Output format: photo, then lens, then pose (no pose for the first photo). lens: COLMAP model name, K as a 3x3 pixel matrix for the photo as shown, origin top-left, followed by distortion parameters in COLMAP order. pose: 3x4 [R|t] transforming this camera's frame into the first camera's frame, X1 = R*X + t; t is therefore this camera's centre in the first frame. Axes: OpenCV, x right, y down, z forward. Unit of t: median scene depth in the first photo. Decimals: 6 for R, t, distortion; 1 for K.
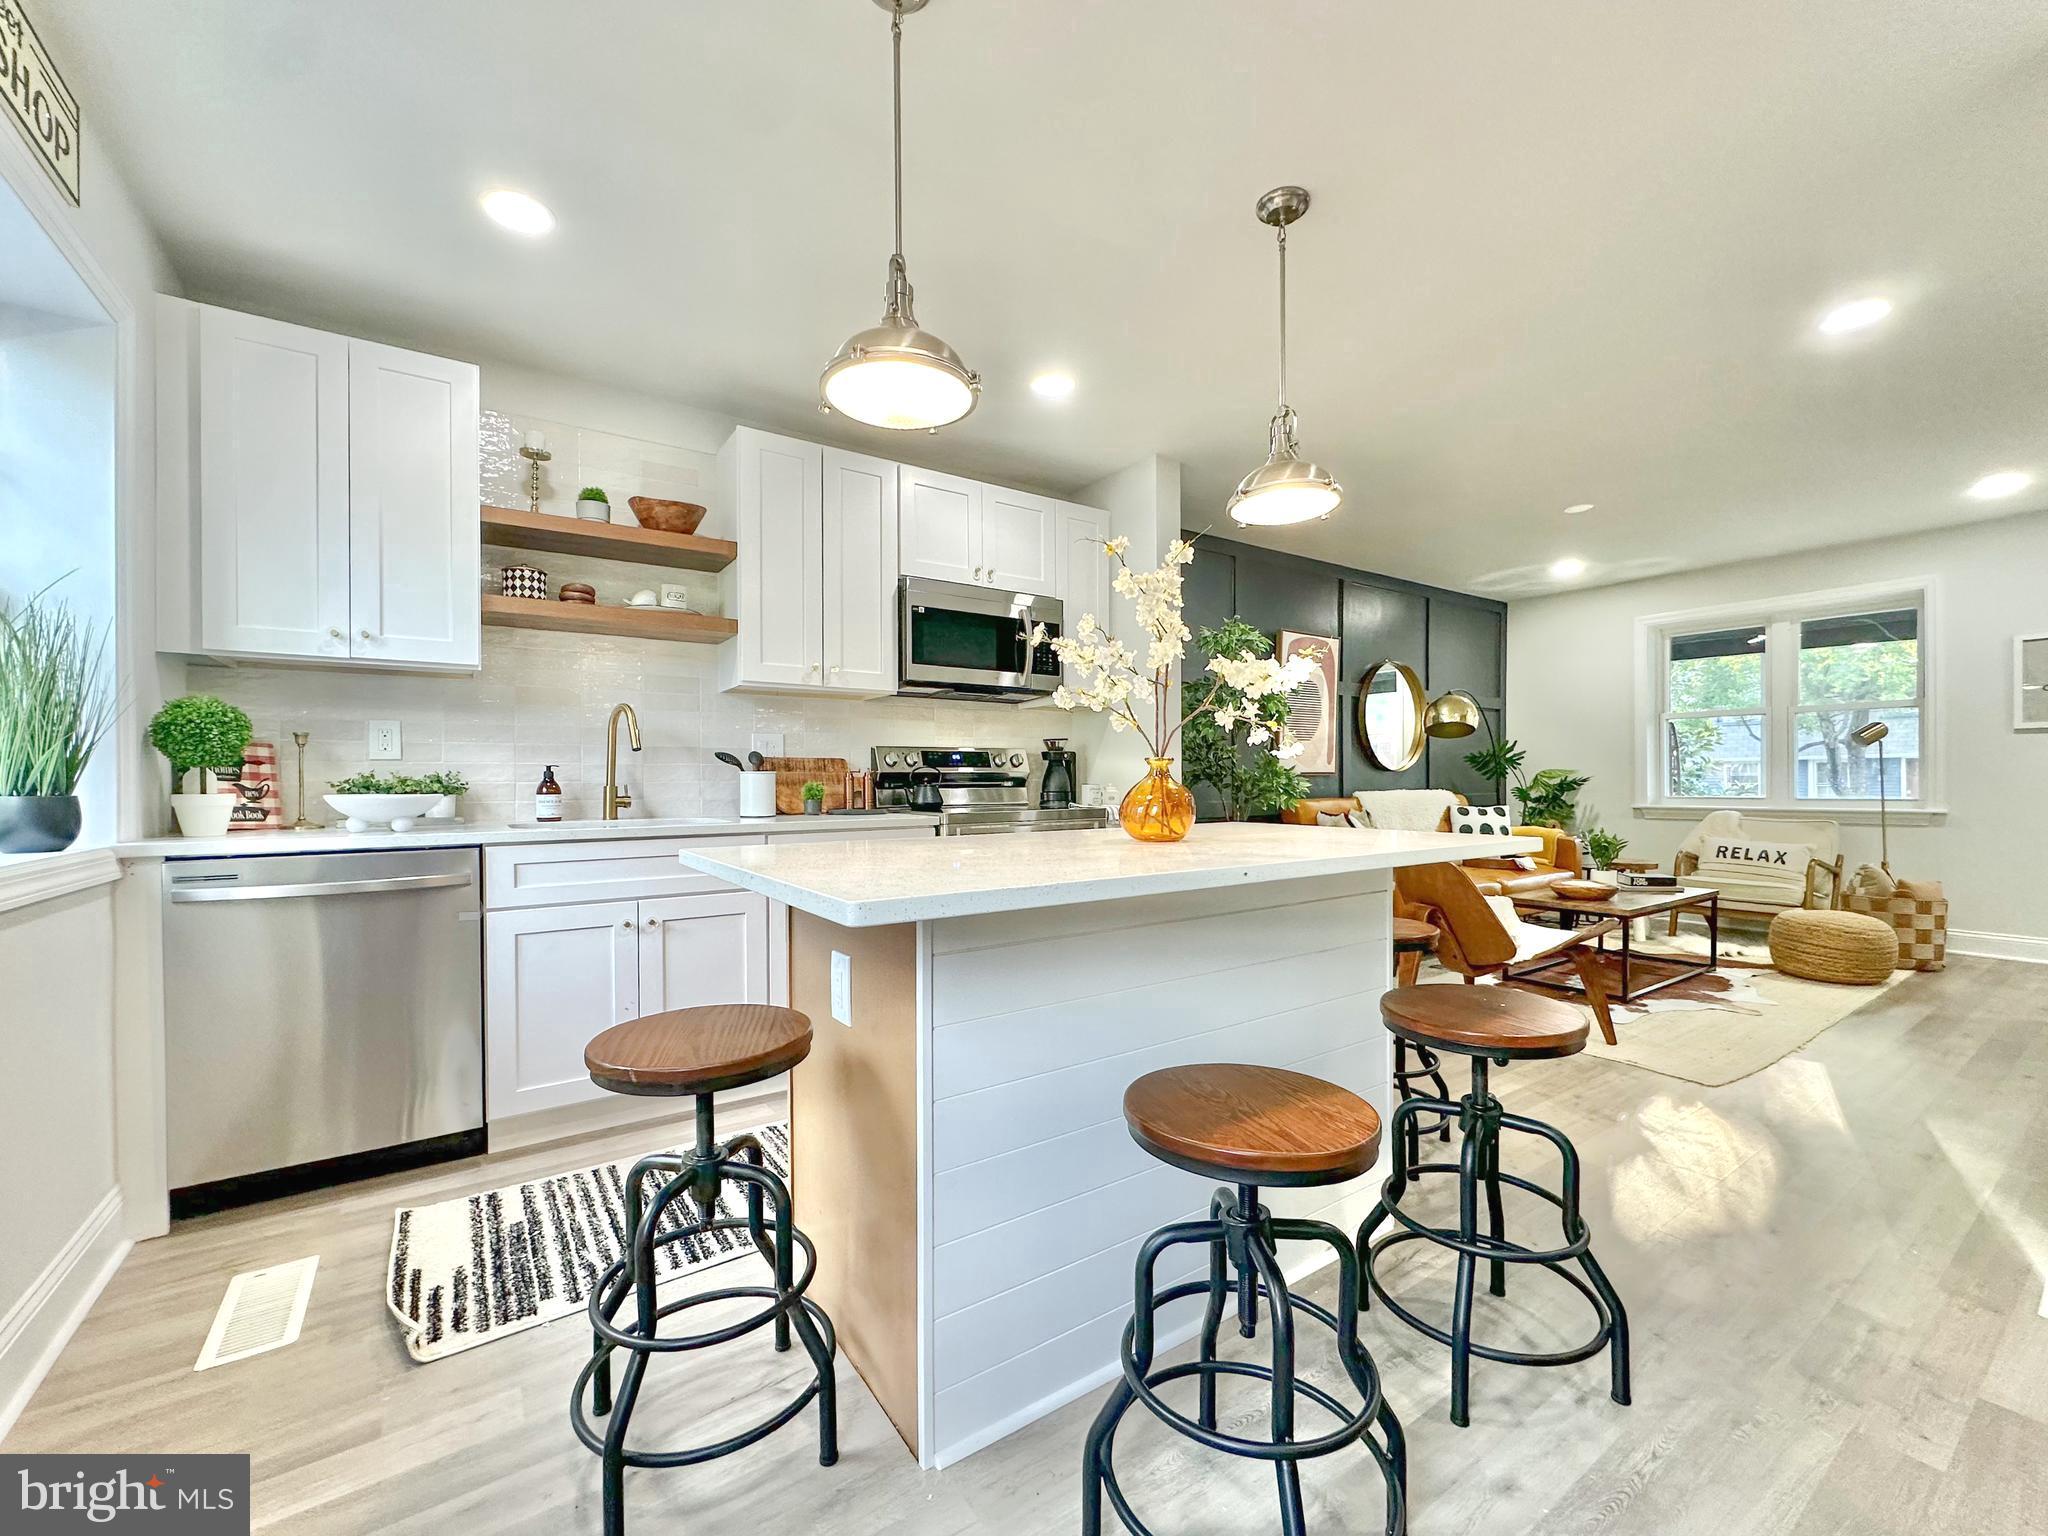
lens RADIAL K [[824.6, 0, 1026.1], [0, 824.6, 776.1], [0, 0, 1]] dist [-0.016299, 0.000047]
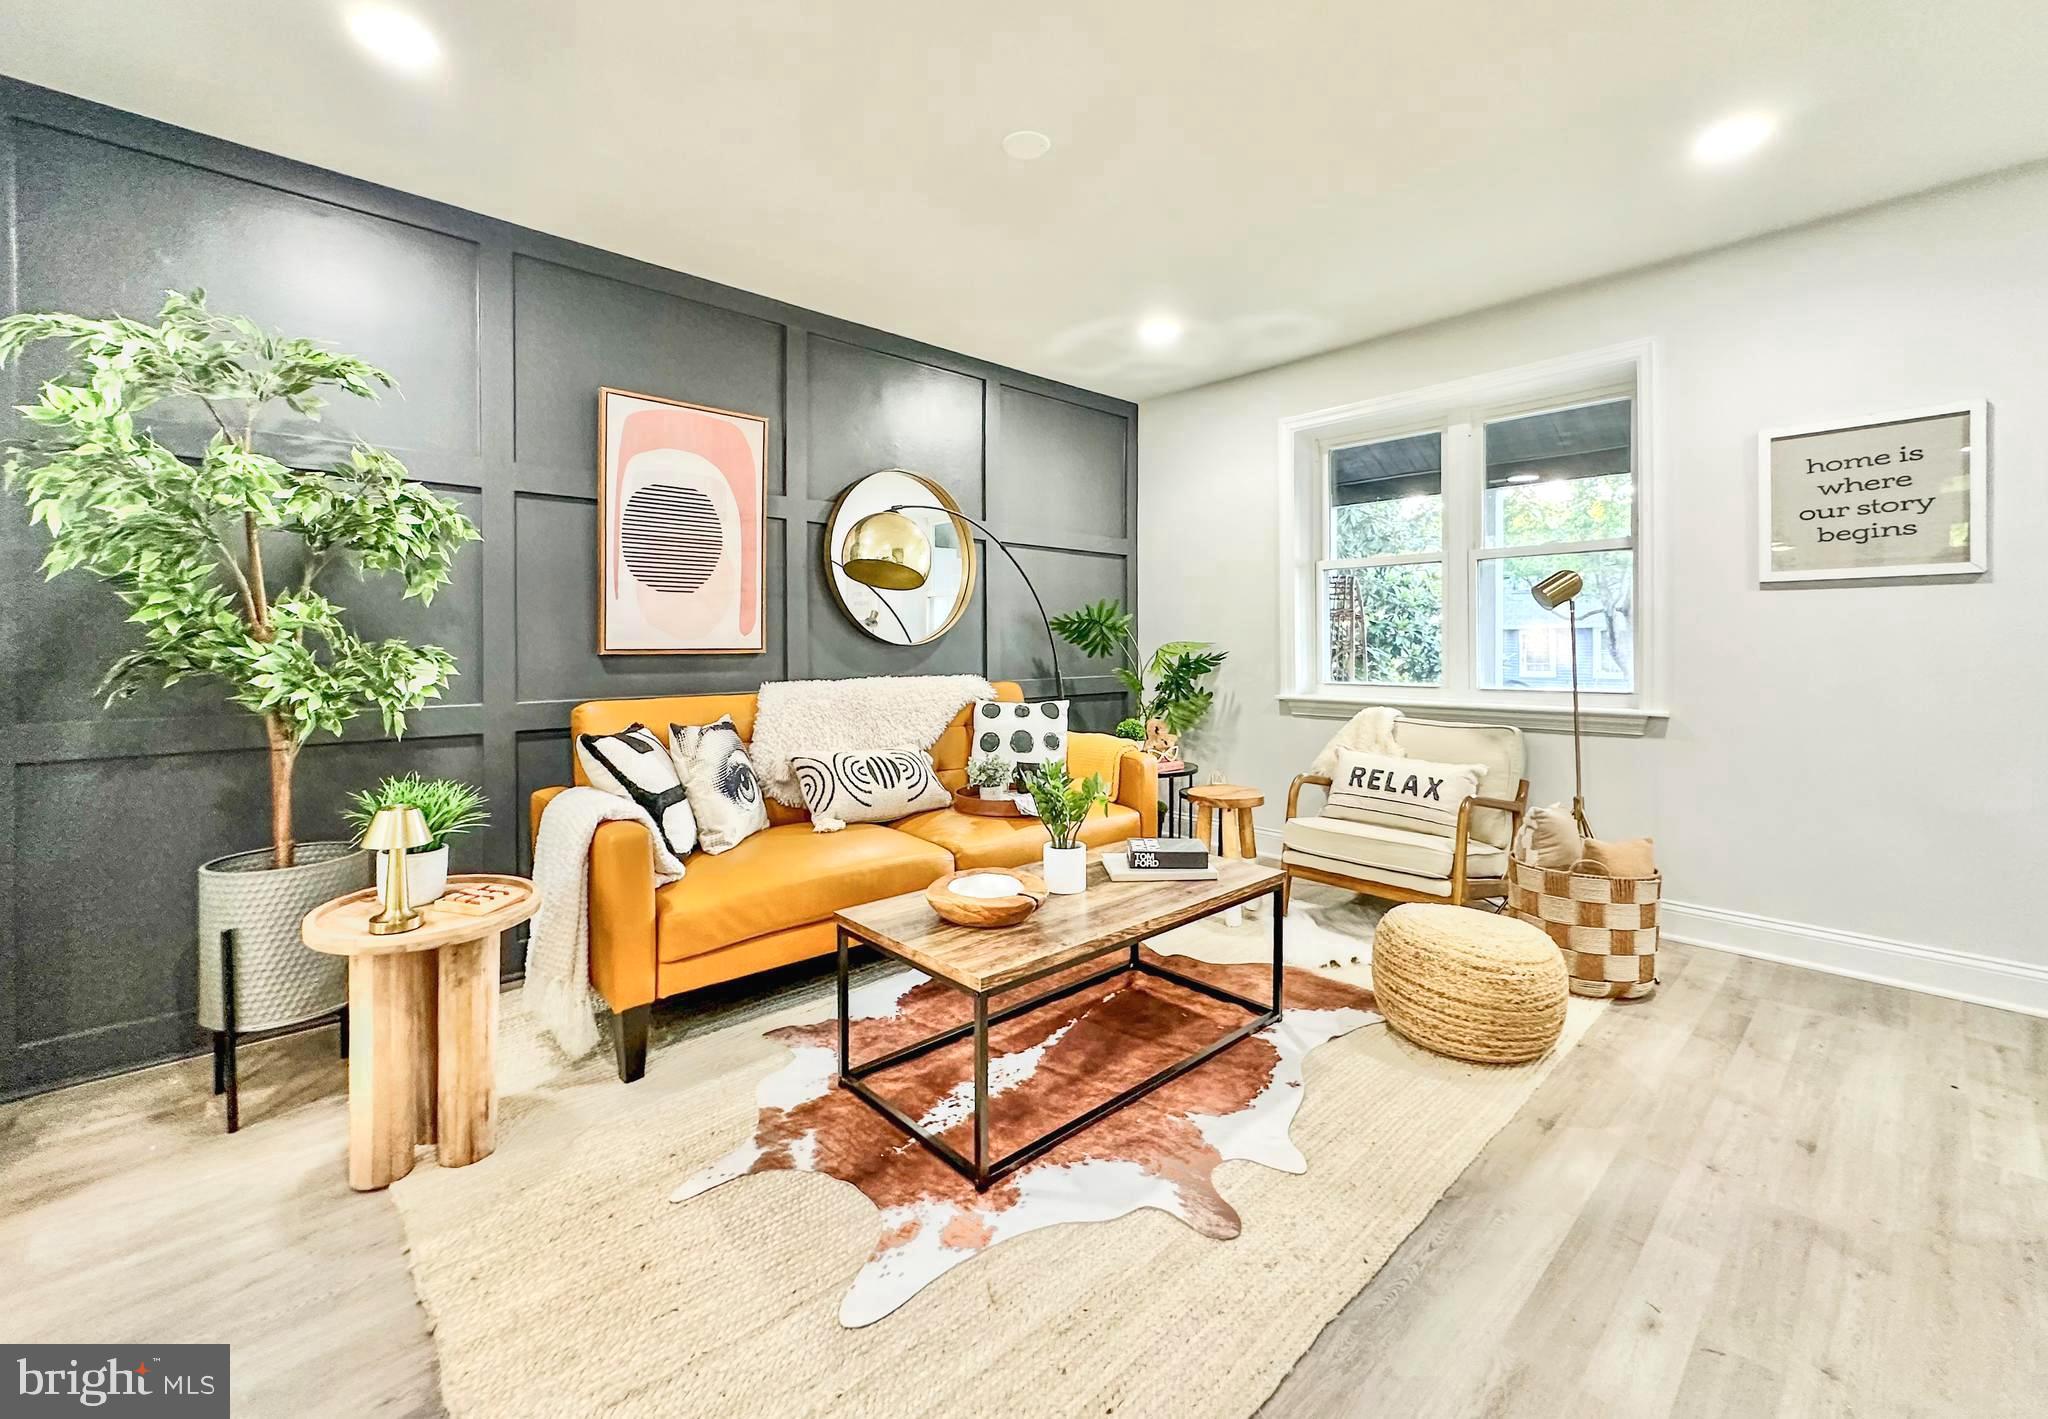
lens RADIAL K [[840.6, 0, 1018.7], [0, 840.6, 635.3], [0, 0, 1]] dist [-0.022466, 0.000055]
pose [[0.988393, 0.003045, 0.151889, 0.507492], [-0.002151, 0.999979, -0.006050, -0.011318], [-0.151904, 0.005653, 0.988379, 0.410512]]
